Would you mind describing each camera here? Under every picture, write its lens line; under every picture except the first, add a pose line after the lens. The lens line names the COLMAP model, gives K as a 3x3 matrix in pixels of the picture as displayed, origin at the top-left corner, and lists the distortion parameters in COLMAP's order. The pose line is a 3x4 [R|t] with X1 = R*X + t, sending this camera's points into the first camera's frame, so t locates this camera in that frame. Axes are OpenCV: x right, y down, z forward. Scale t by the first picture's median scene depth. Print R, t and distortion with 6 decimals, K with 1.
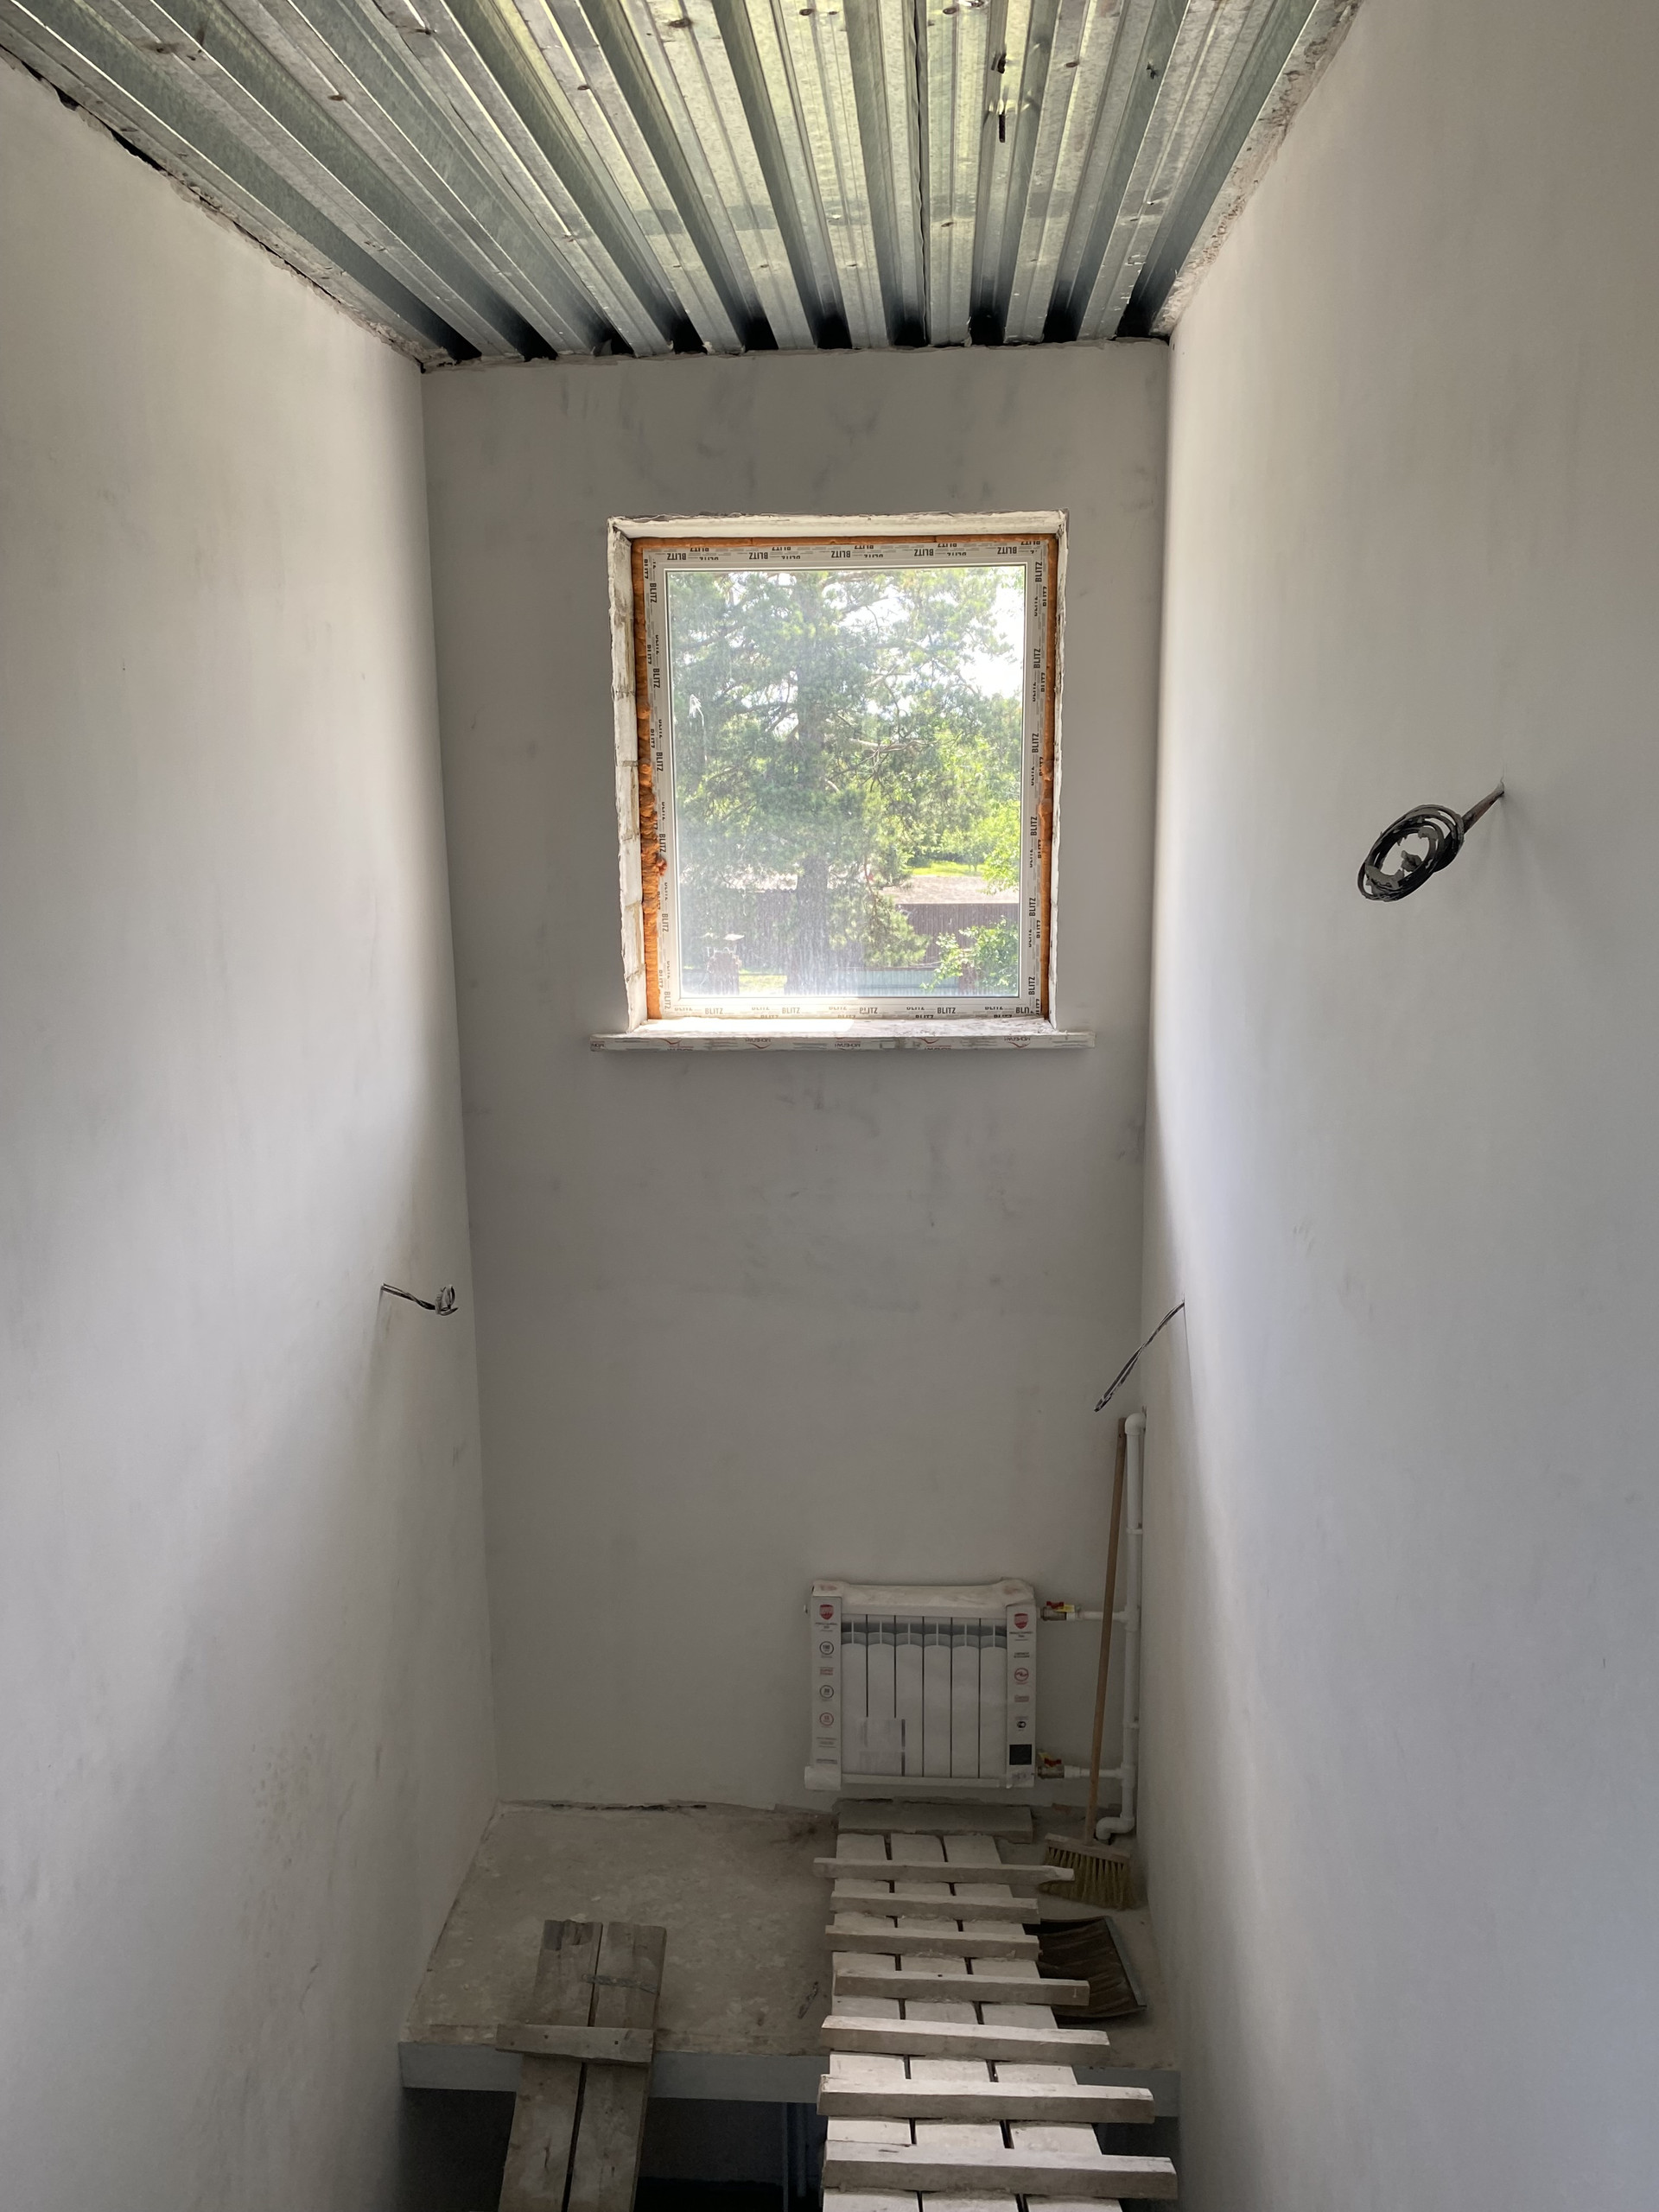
lens RADIAL K [[1651.1, 0, 852.0], [0, 1651.1, 1103.2], [0, 0, 1]] dist [0.083648, -0.166852]
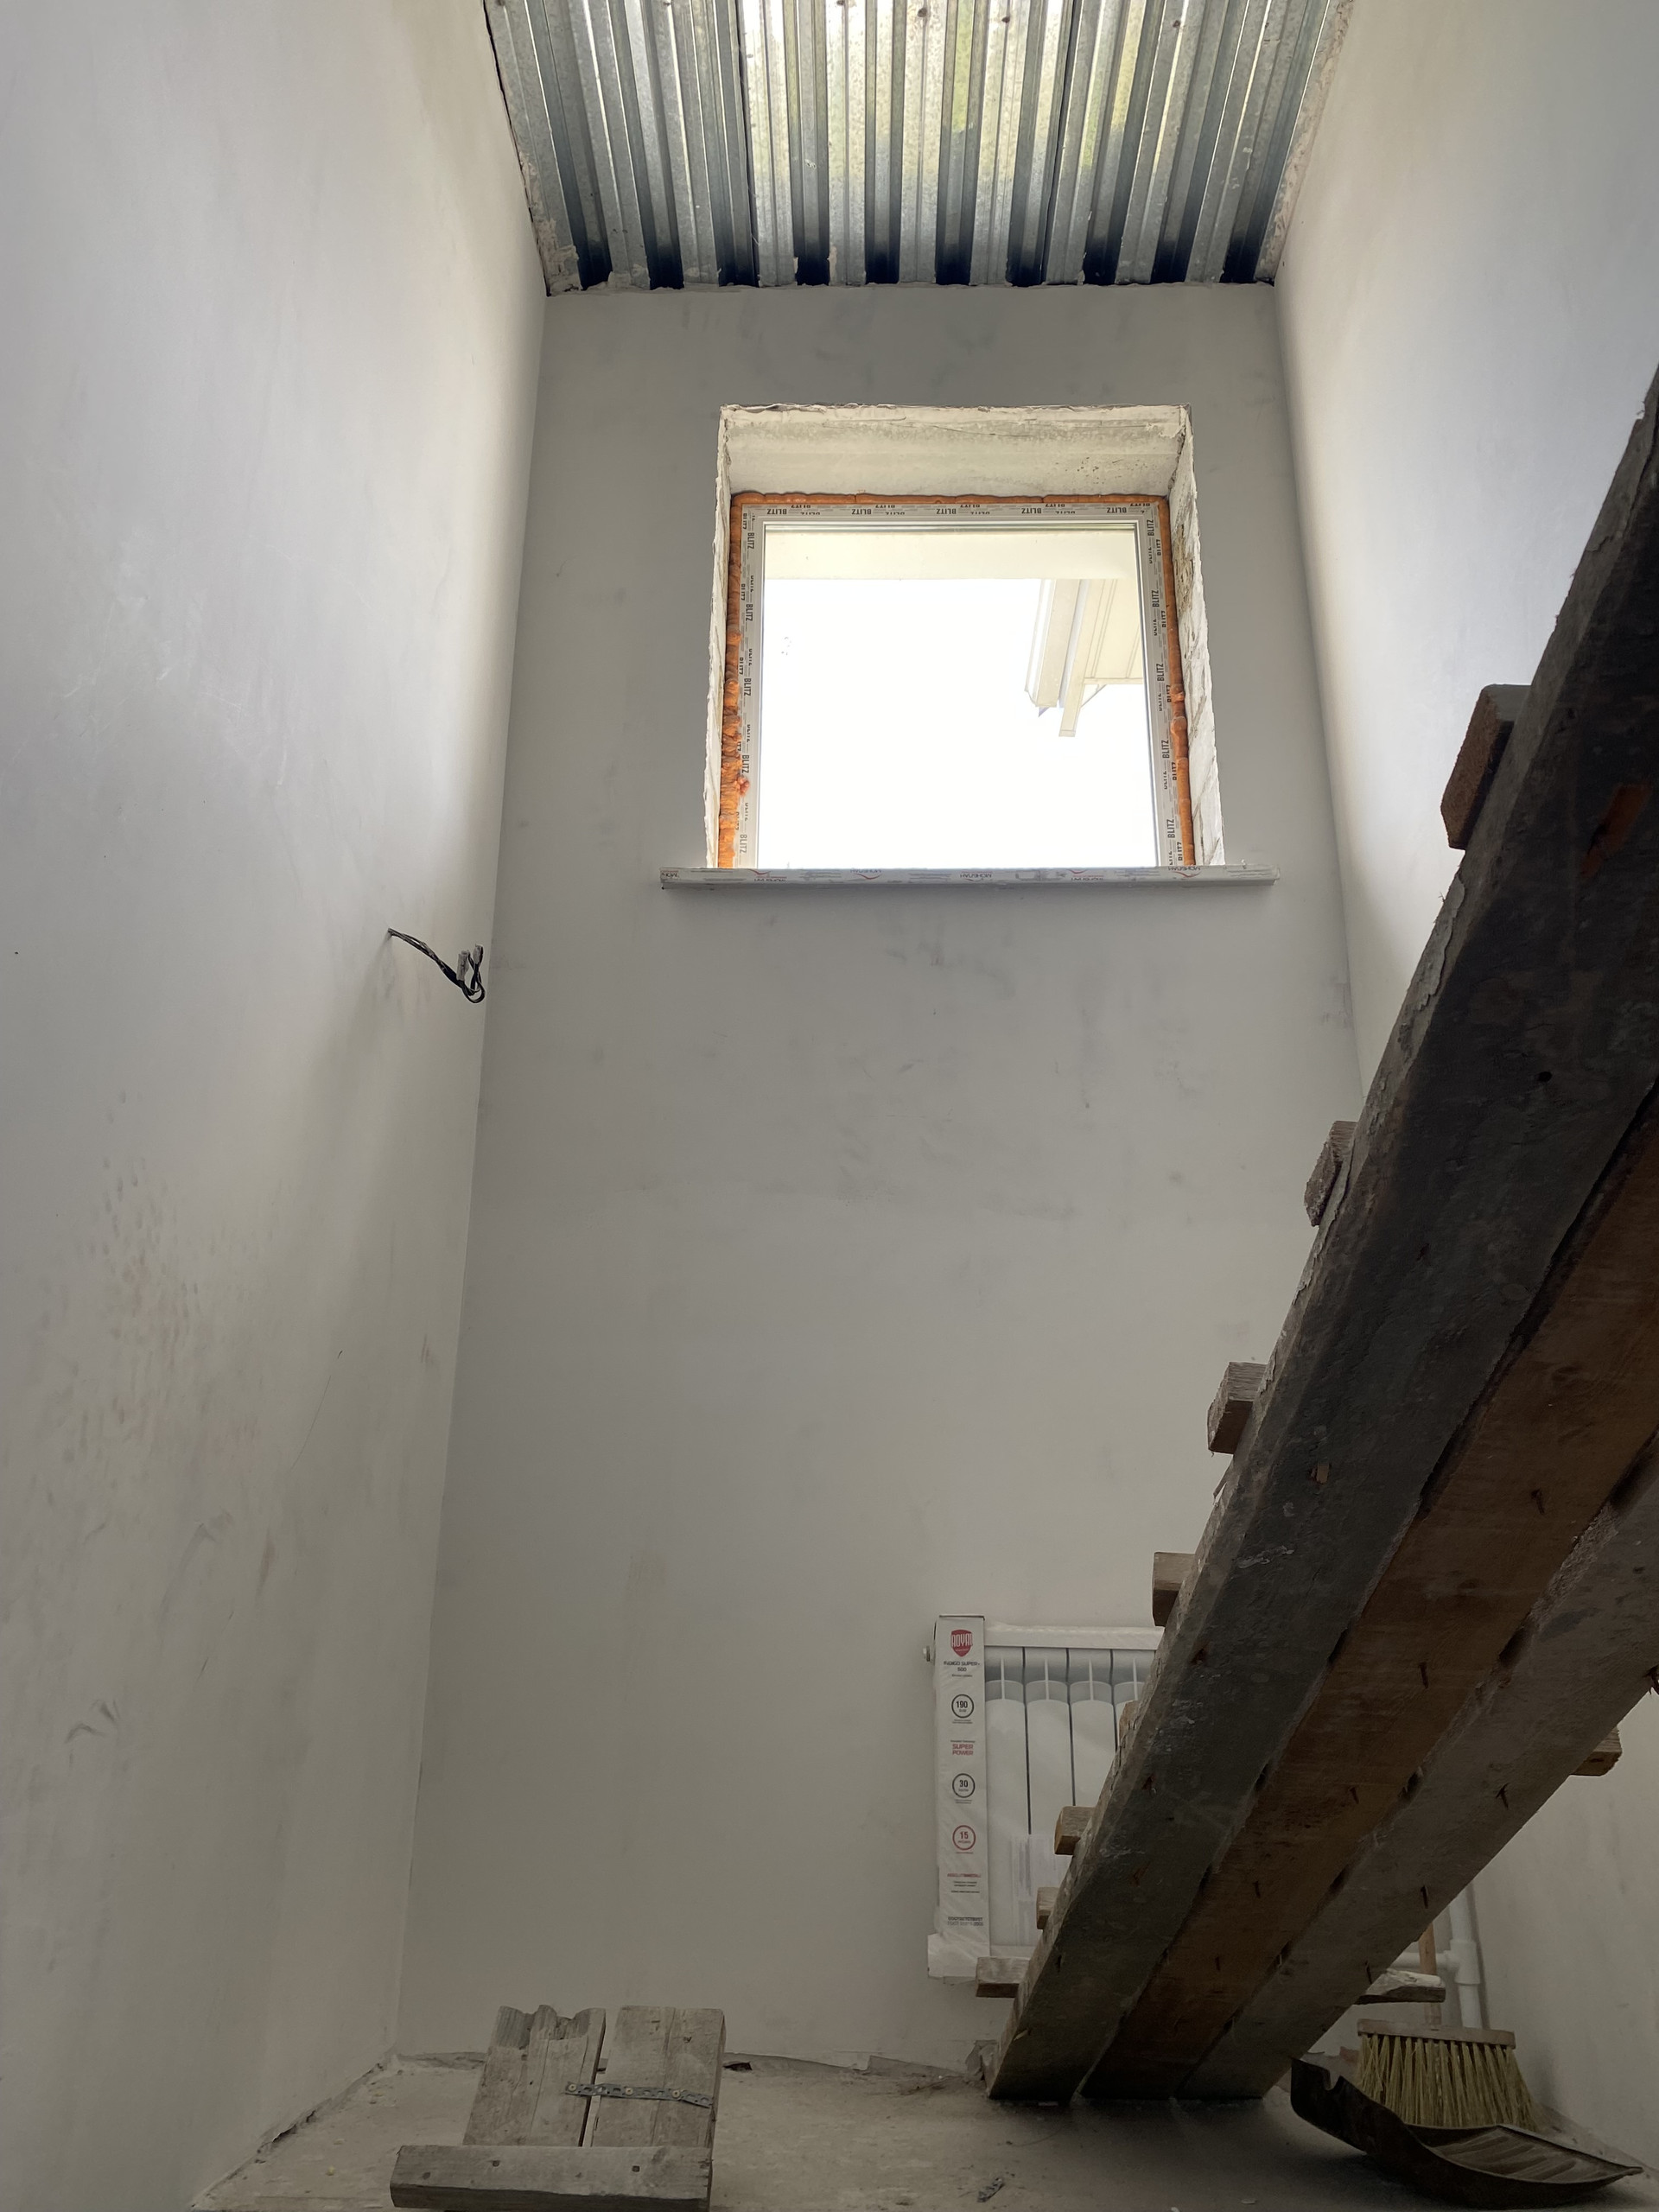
lens RADIAL K [[1695.5, 0, 830.8], [0, 1695.5, 1112.7], [0, 0, 1]] dist [0.033014, -0.033269]
pose [[0.999358, 0.024982, 0.025693, -0.091104], [-0.007589, 0.848239, -0.529559, 0.497856], [-0.035023, 0.529024, 0.847884, 0.343933]]
